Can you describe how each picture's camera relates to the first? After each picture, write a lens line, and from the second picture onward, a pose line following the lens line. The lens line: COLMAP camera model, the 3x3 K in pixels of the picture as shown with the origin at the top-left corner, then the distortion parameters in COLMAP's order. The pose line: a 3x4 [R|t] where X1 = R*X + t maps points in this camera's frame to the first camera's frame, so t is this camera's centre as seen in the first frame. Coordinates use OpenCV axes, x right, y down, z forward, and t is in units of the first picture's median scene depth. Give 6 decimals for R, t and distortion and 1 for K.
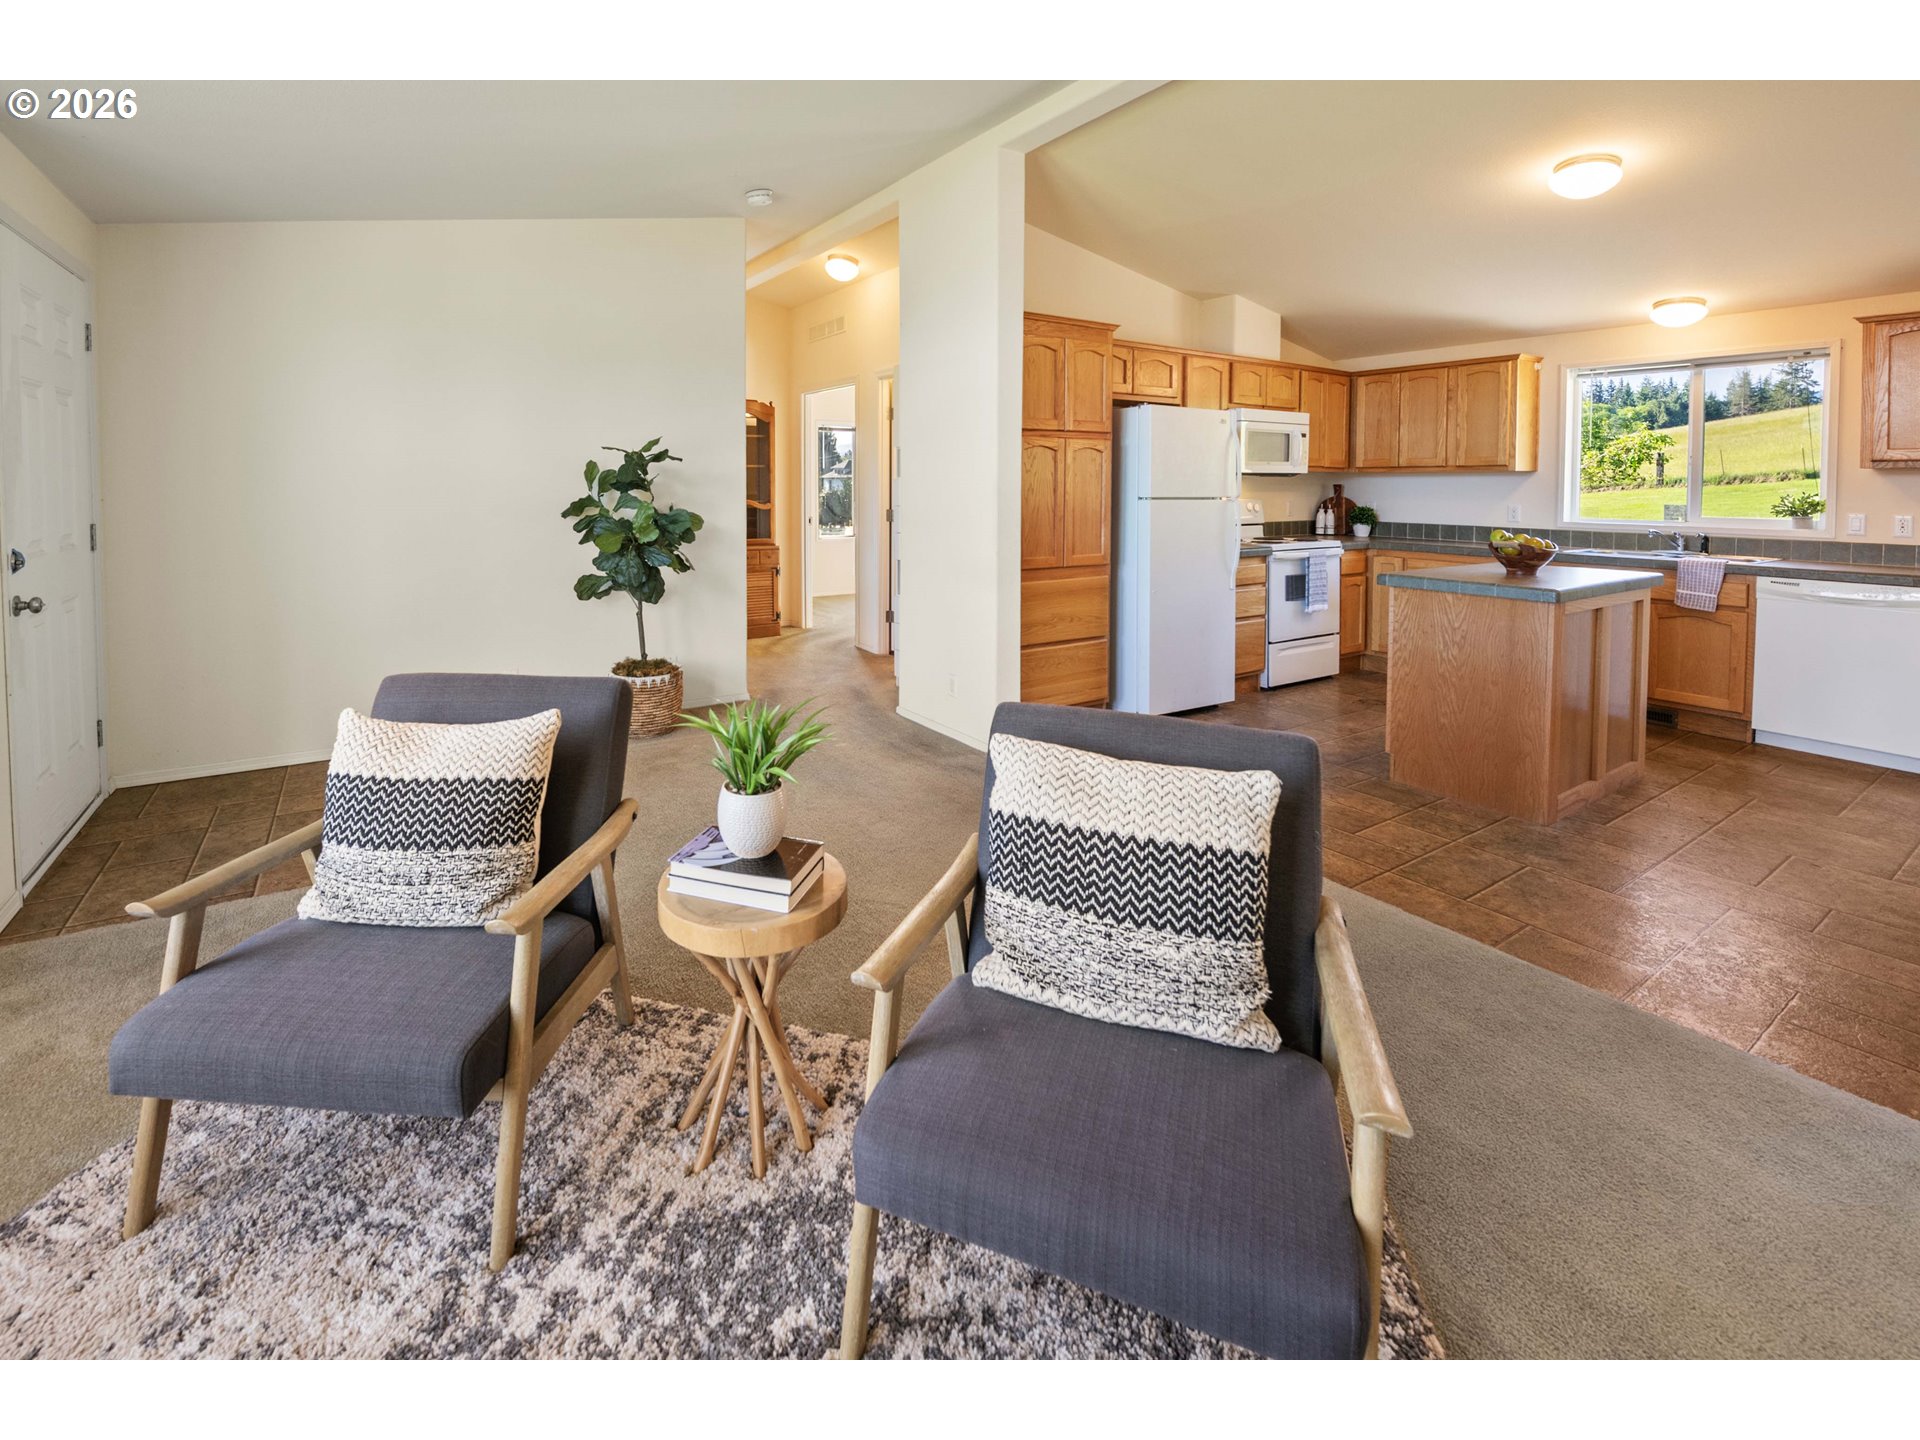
lens RADIAL K [[845.1, 0, 857.2], [0, 845.1, 510.5], [0, 0, 1]] dist [-0.011313, -0.000319]
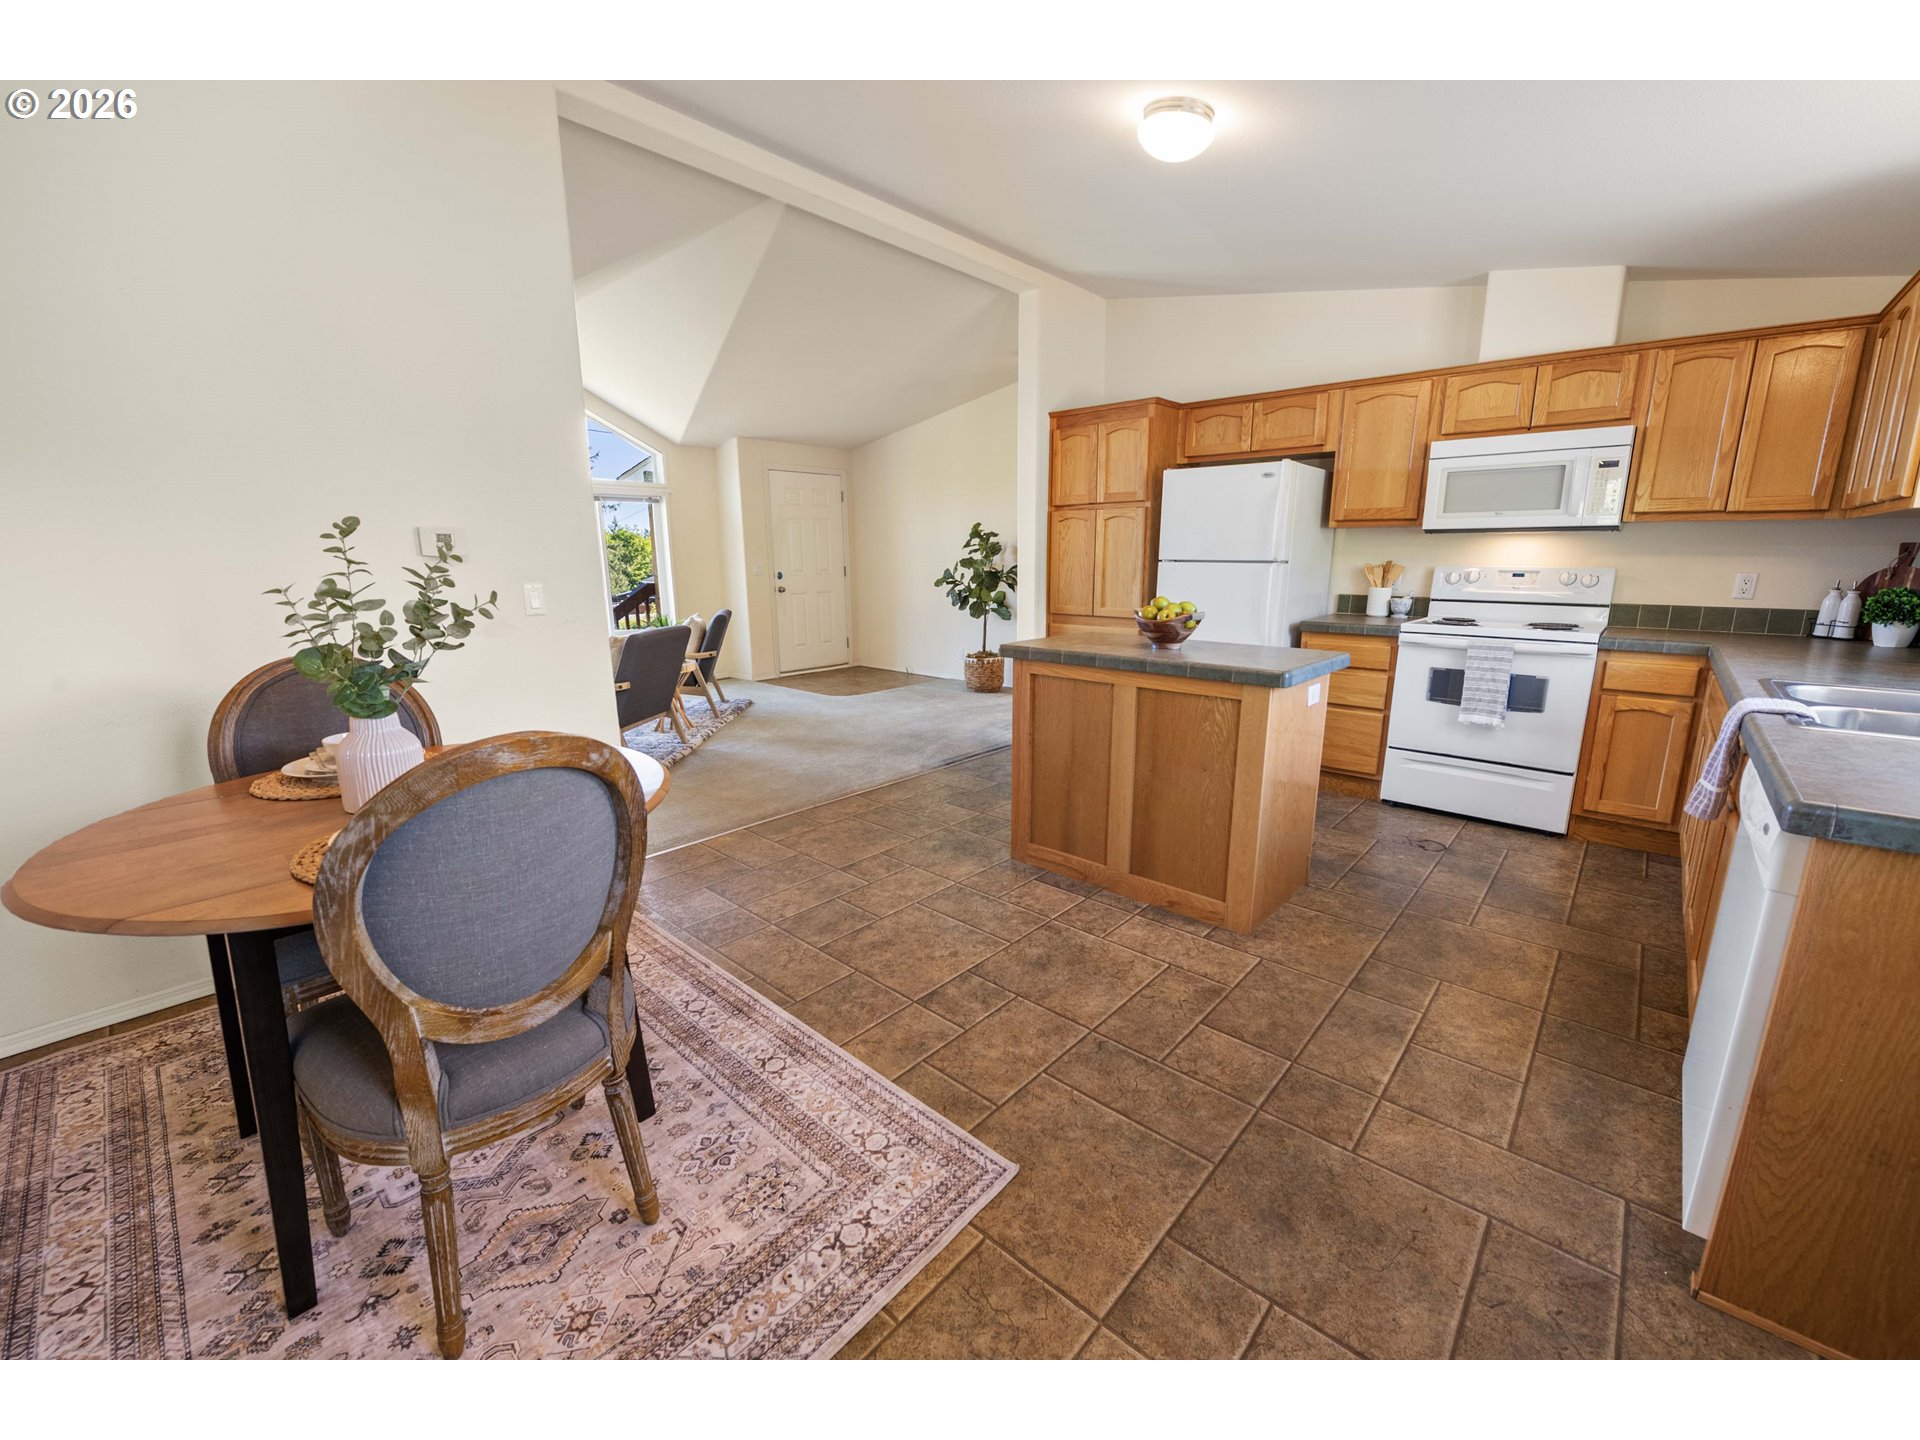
lens RADIAL K [[768.5, 0, 954.4], [0, 768.5, 716.1], [0, 0, 1]] dist [-0.012716, -0.000550]
pose [[0.279268, 0.197016, -0.939784, 1.021326], [-0.022302, 0.979791, 0.198775, -0.006940], [0.959954, -0.034552, 0.278018, 0.383548]]
